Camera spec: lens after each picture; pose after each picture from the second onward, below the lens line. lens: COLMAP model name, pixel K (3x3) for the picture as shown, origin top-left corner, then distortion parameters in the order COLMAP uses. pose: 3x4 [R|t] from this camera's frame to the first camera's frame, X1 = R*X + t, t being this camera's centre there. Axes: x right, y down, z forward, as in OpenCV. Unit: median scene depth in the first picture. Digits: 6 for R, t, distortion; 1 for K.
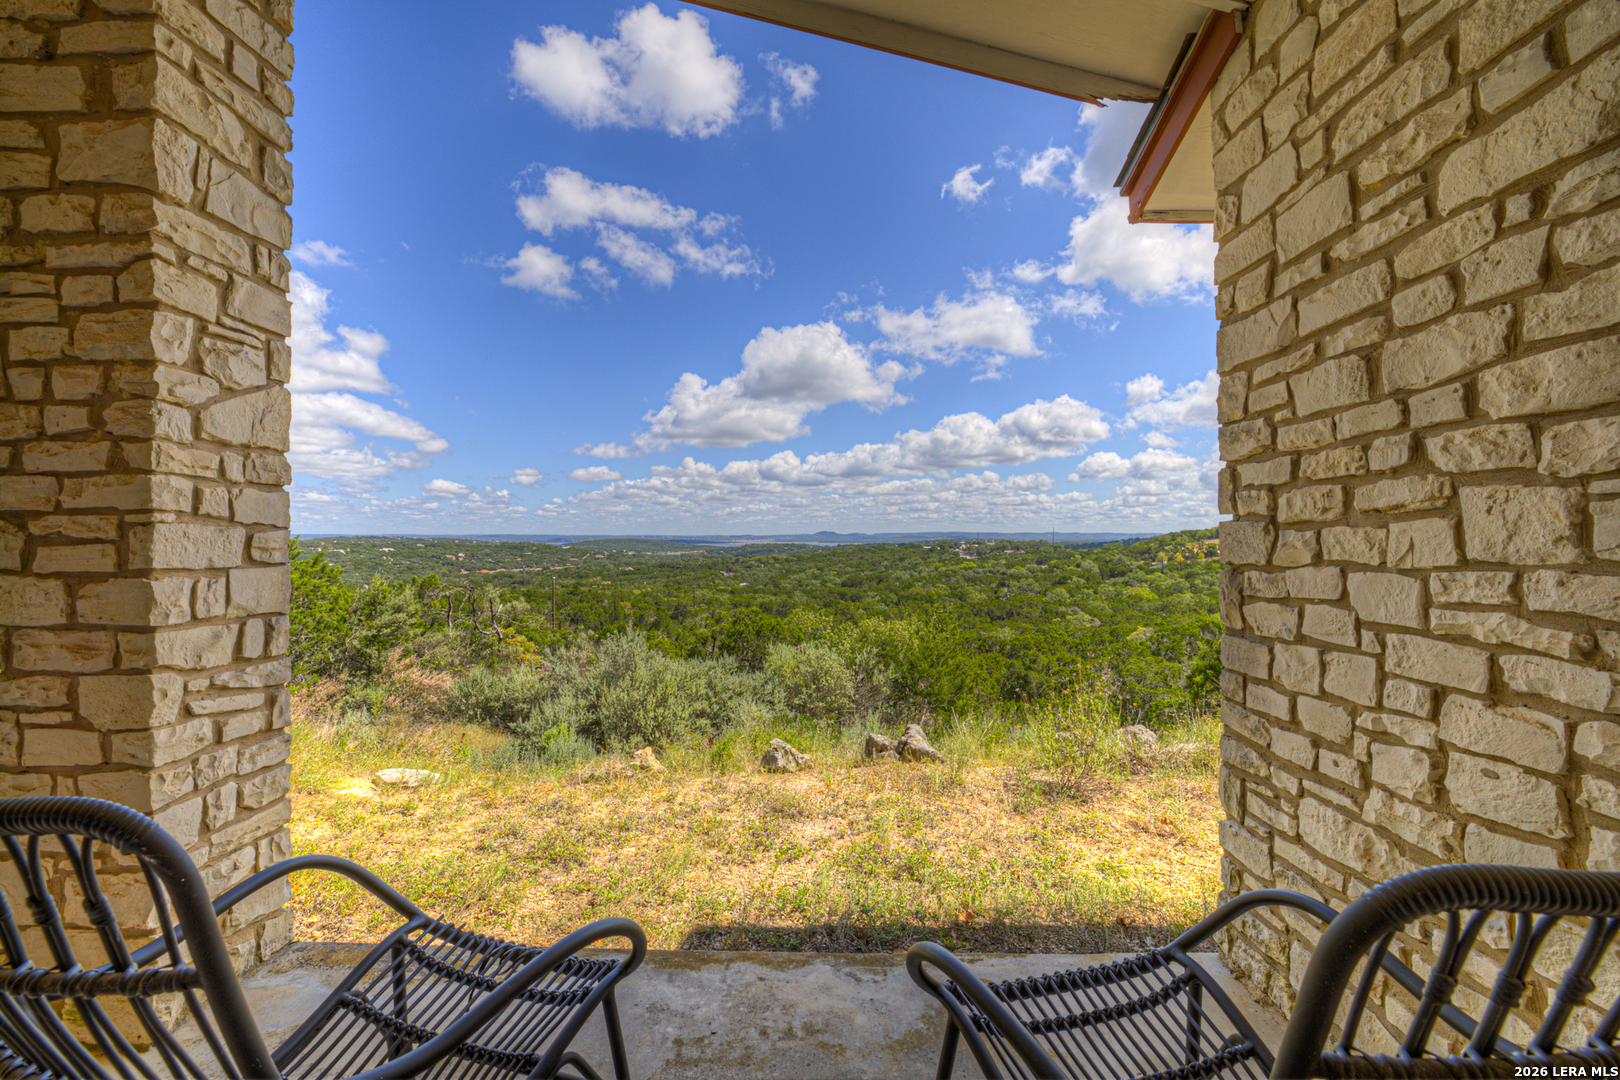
lens RADIAL K [[707.7, 0, 807.9], [0, 707.7, 541.0], [0, 0, 1]] dist [-0.002397, 0.000232]
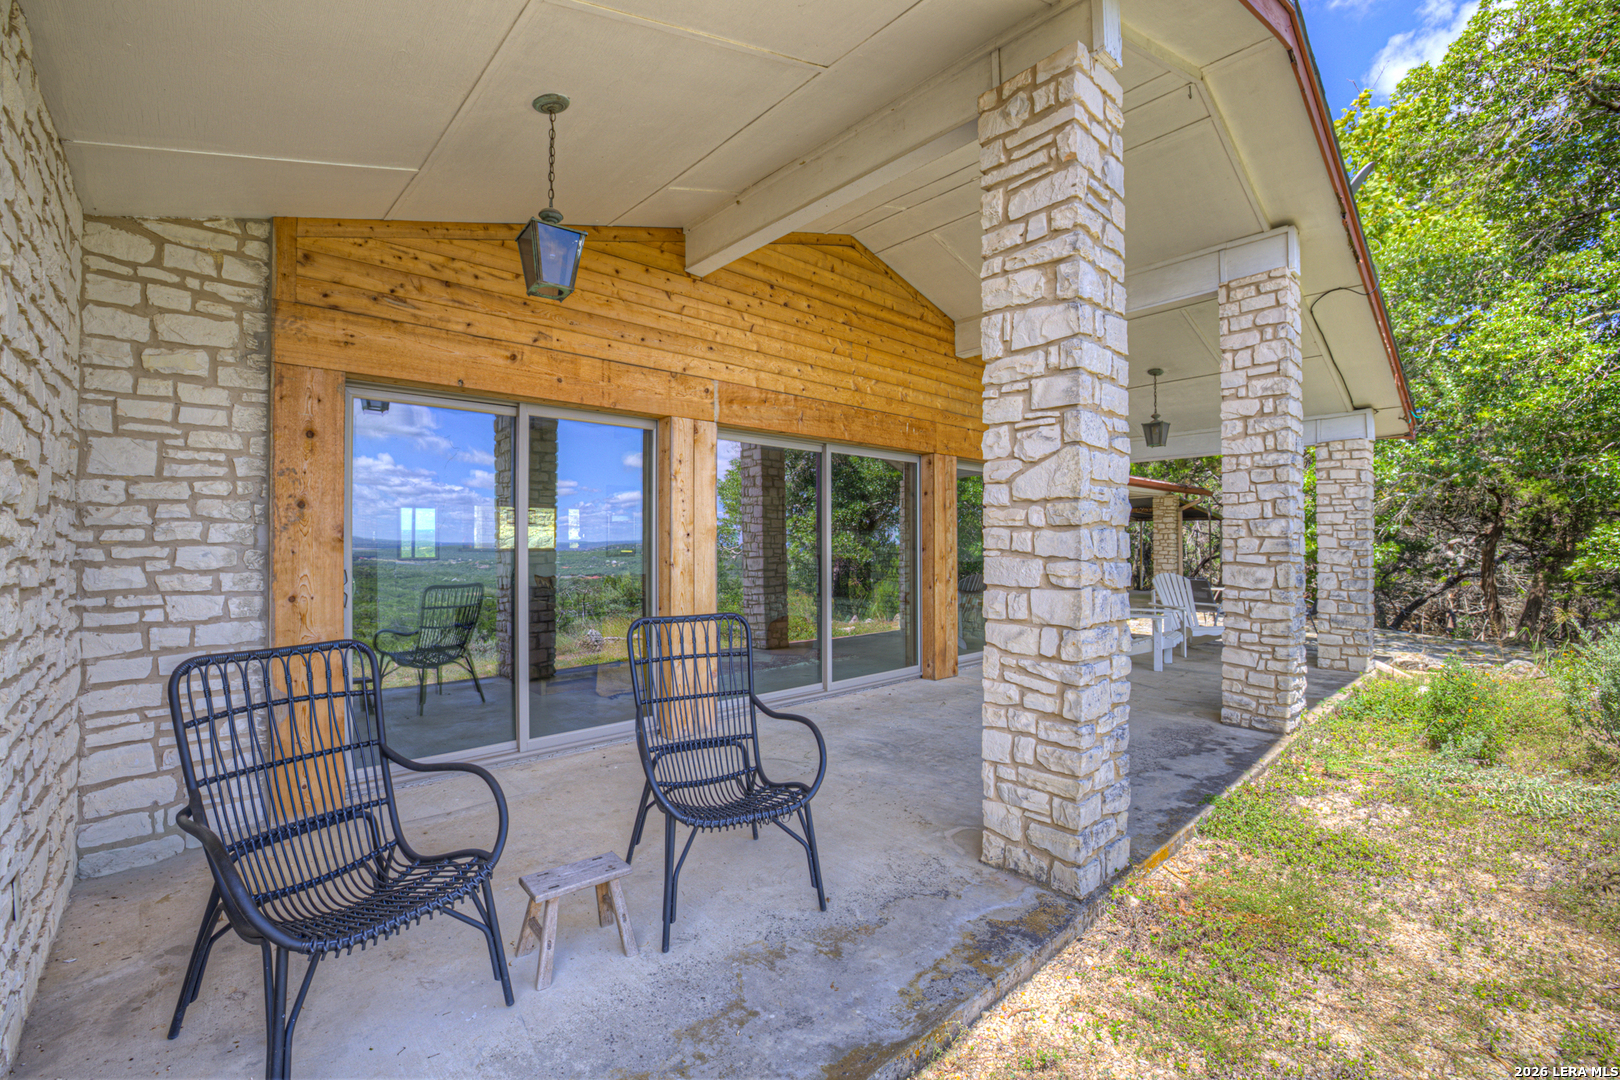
lens RADIAL K [[707.7, 0, 802.3], [0, 707.7, 543.6], [0, 0, 1]] dist [-0.002397, 0.000232]
pose [[-0.719110, 0.002740, -0.694891, 0.509067], [0.003174, 0.999995, 0.000658, -0.054002], [0.694889, -0.001732, -0.719115, 1.715649]]
